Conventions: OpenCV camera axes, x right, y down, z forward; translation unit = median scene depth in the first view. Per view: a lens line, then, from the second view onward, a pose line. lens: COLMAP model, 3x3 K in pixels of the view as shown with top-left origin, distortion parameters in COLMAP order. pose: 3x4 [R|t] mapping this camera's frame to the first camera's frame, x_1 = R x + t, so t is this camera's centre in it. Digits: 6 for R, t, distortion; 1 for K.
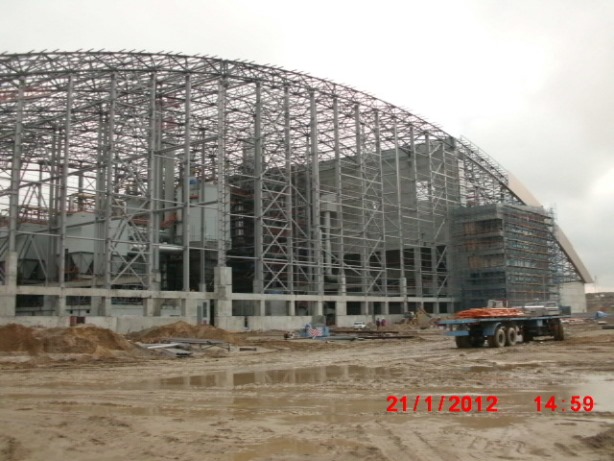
lens RADIAL K [[634.9, 0, 312.5], [0, 634.9, 224.6], [0, 0, 1]] dist [-0.210958, 0.210562]
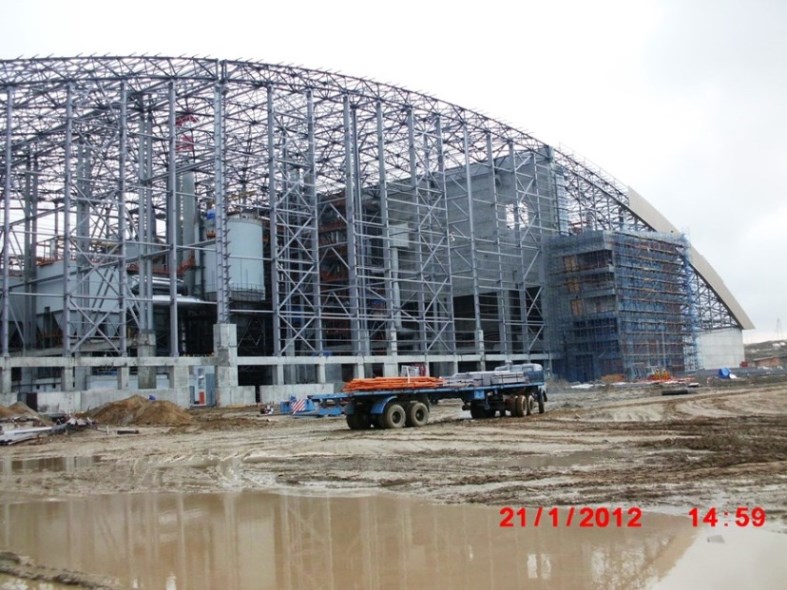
lens RADIAL K [[813.8, 0, 400.5], [0, 813.8, 287.4], [0, 0, 1]] dist [-0.210958, 0.210562]
pose [[0.999005, -0.031640, -0.031425, 0.083720], [0.032585, 0.999018, 0.030018, -0.001310], [0.030444, -0.031012, 0.999055, 0.003052]]
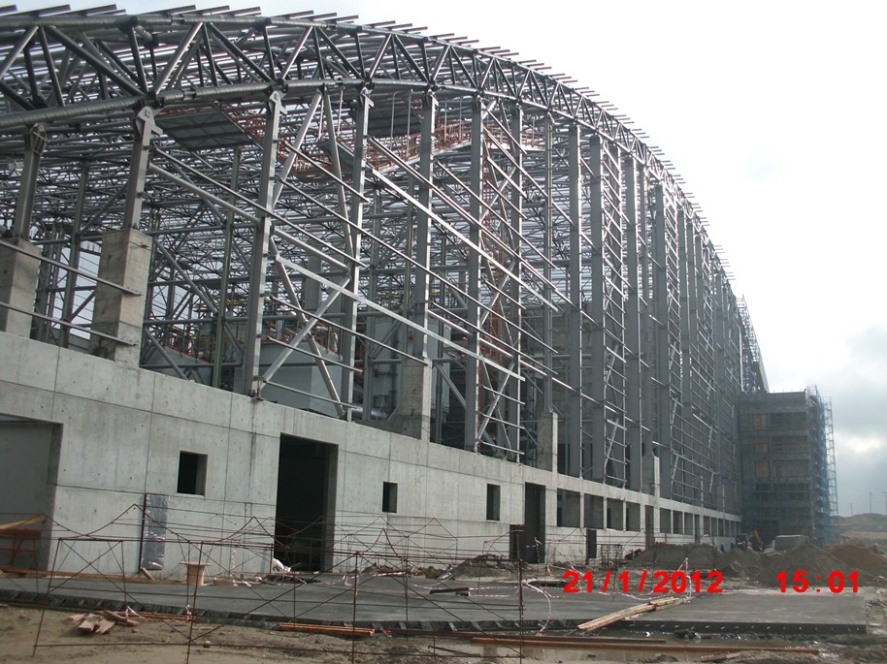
lens RADIAL K [[934.3, 0, 443.5], [0, 934.3, 332.0], [0, 0, 1]] dist [-0.229629, -0.001305]
pose [[0.952479, 0.116690, 0.281366, -0.475778], [-0.097130, 0.991843, -0.082538, 0.029048], [-0.288703, 0.051287, 0.956044, 0.115242]]
